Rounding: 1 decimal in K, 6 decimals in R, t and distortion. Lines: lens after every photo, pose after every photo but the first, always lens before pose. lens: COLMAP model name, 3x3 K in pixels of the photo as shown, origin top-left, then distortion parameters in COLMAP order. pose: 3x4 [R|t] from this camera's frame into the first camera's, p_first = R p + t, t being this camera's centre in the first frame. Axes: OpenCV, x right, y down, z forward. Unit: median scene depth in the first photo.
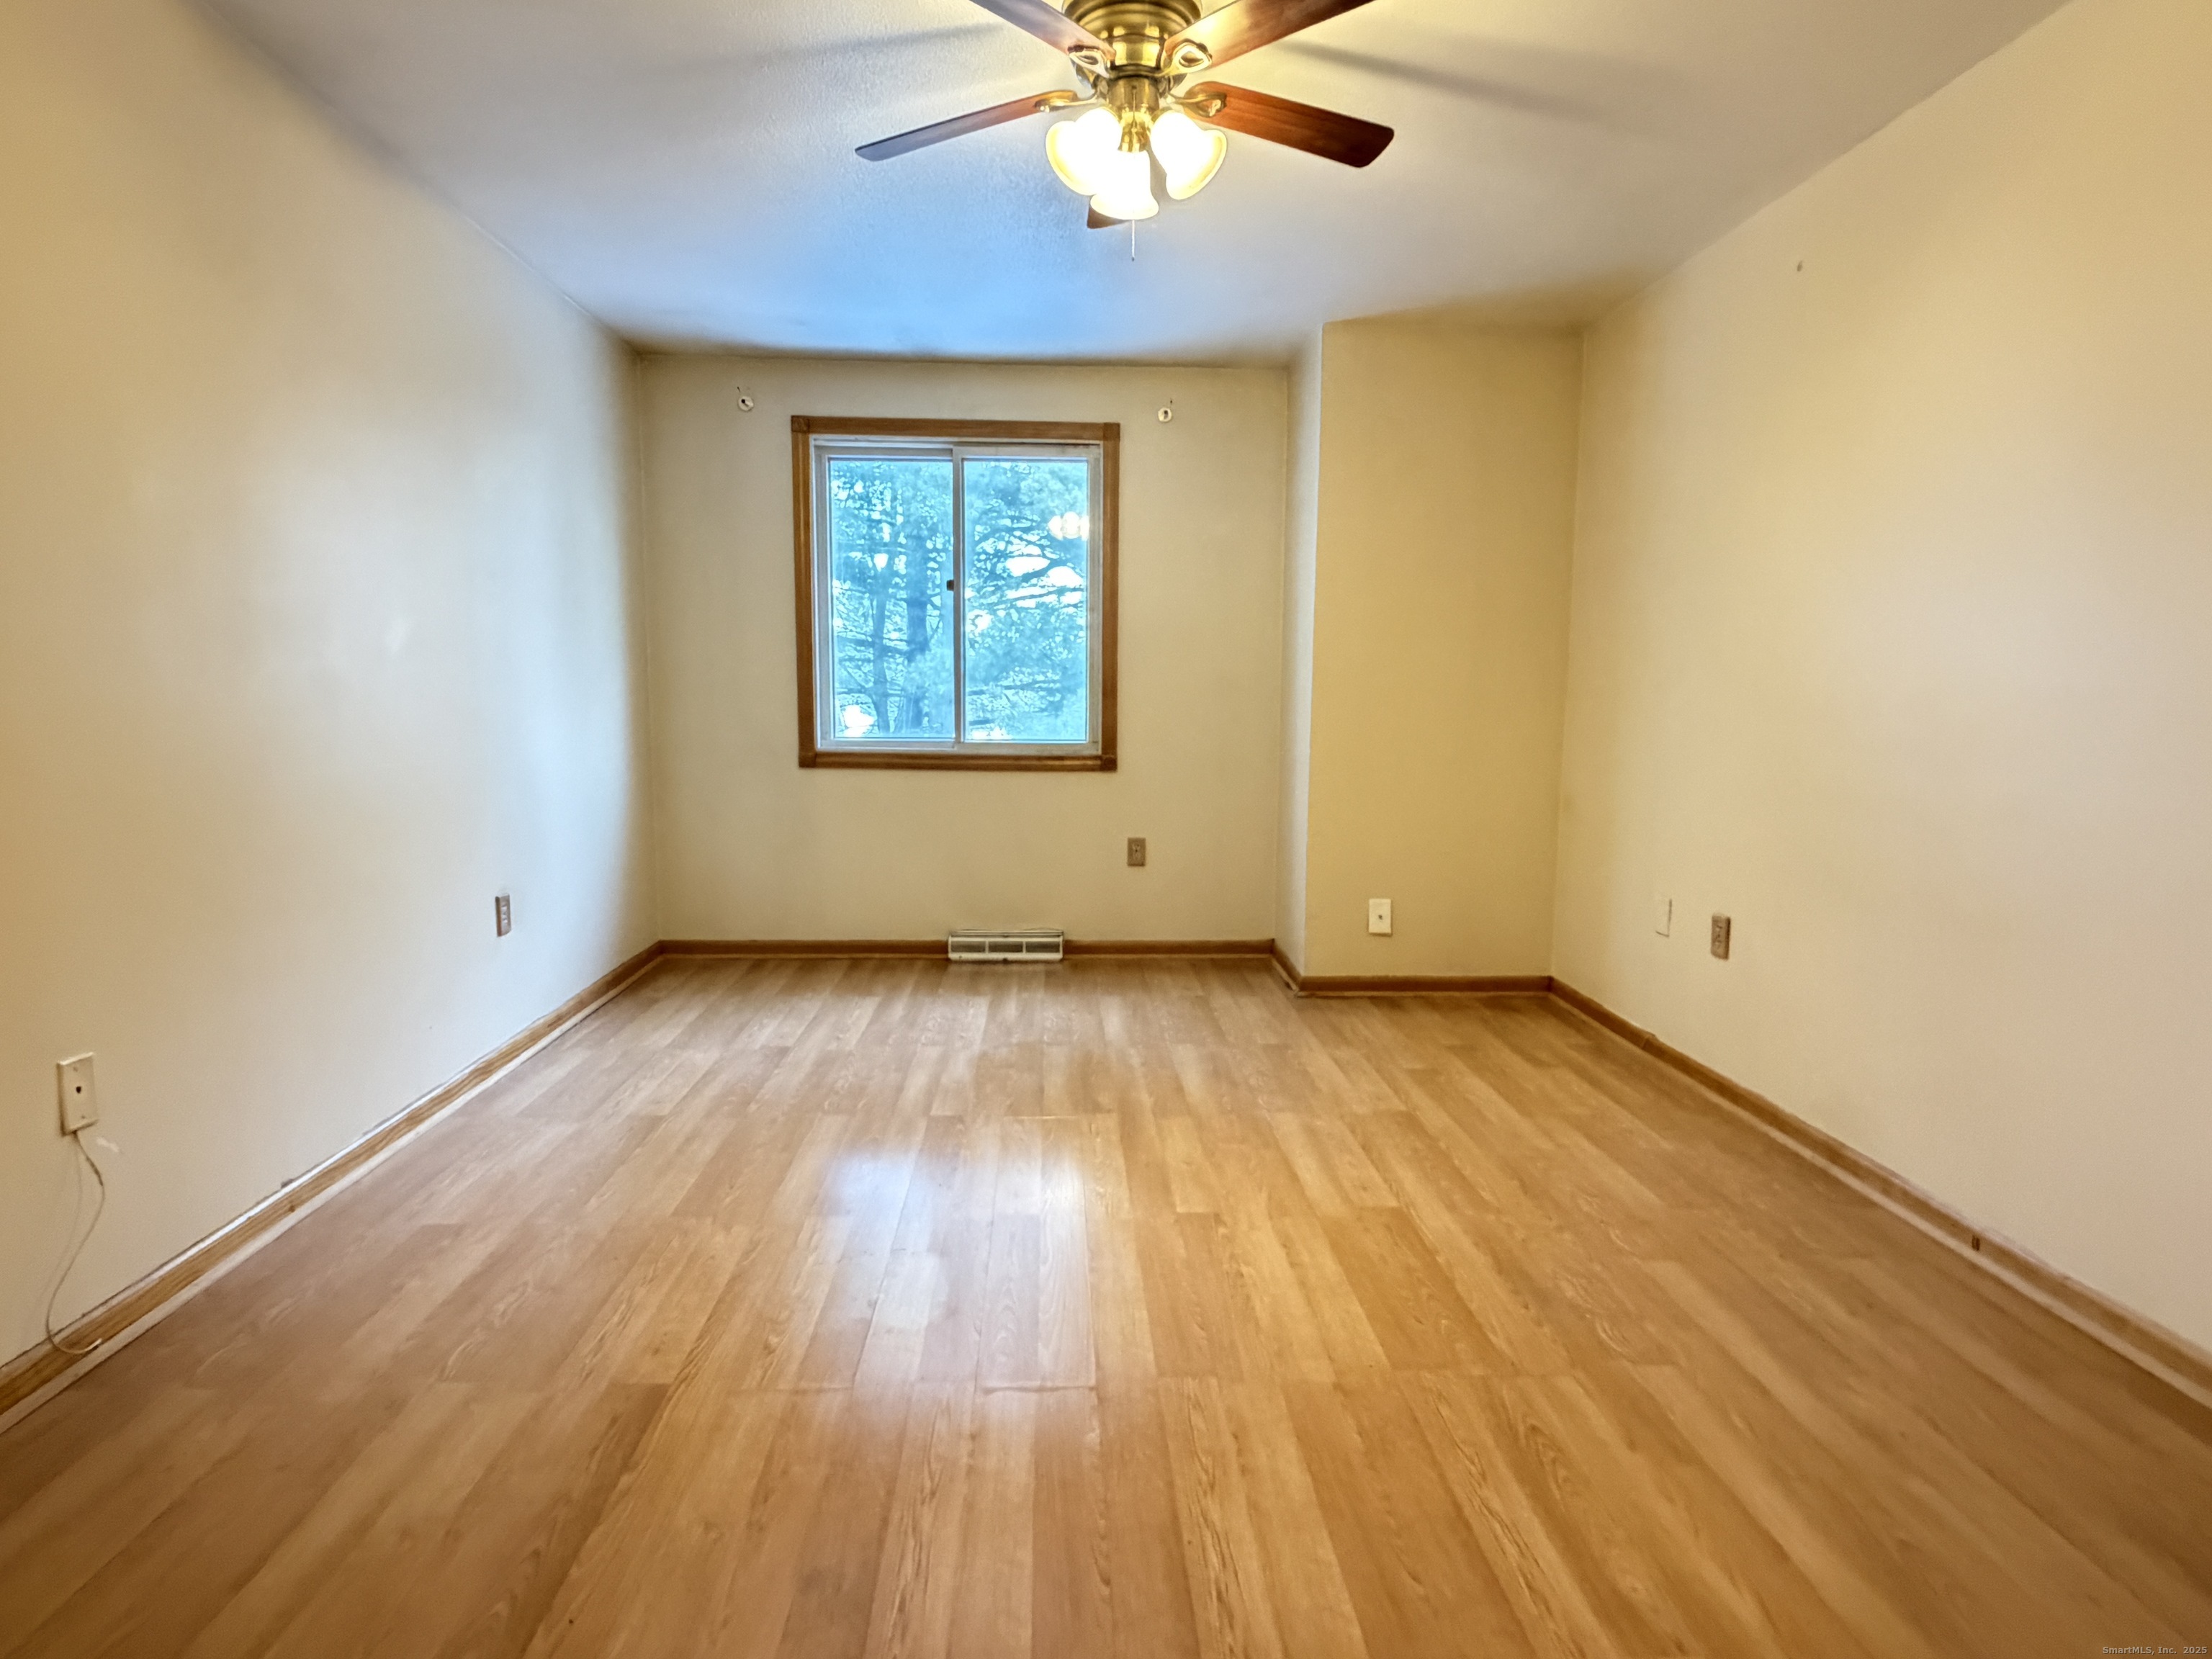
lens RADIAL K [[1208.1, 0, 1111.1], [0, 1208.1, 838.0], [0, 0, 1]] dist [-0.003142, -0.001147]
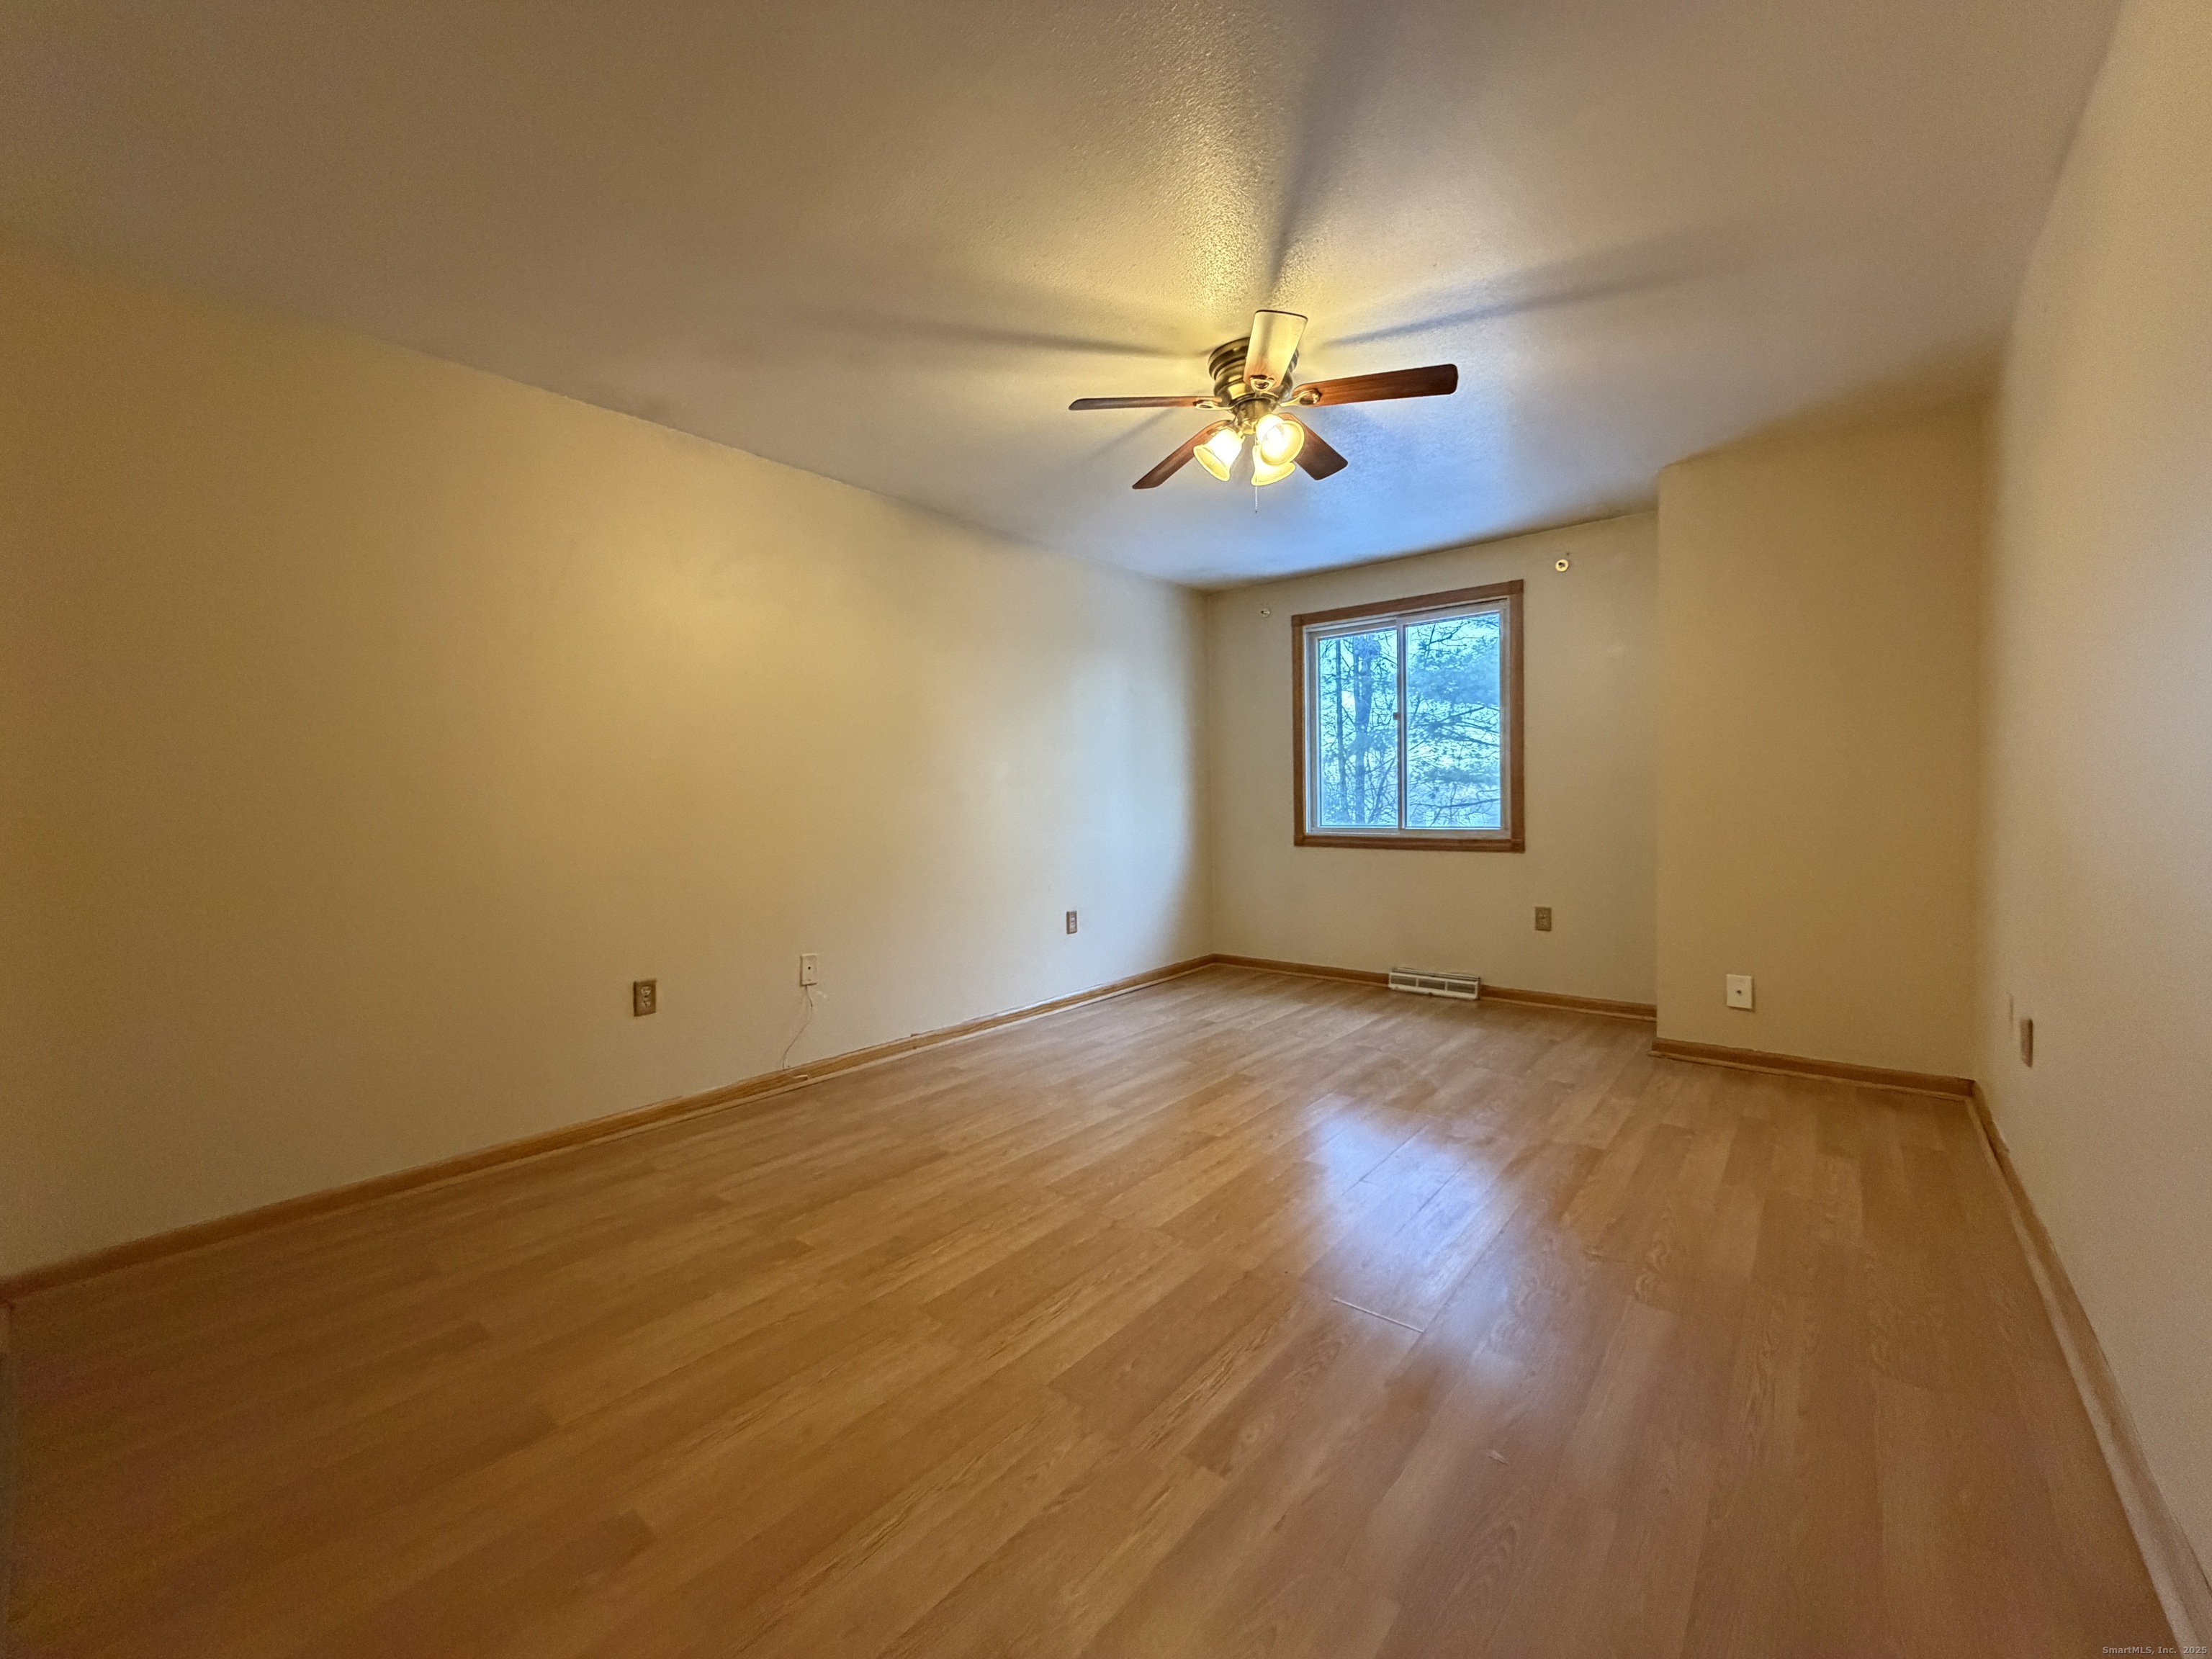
lens RADIAL K [[899.9, 0, 1106.0], [0, 899.9, 829.5], [0, 0, 1]] dist [0.001816, -0.000153]
pose [[0.732929, 0.000351, -0.680305, 0.352552], [-0.059245, 0.996234, -0.063313, 0.006152], [0.677721, 0.086709, 0.730189, 0.032672]]
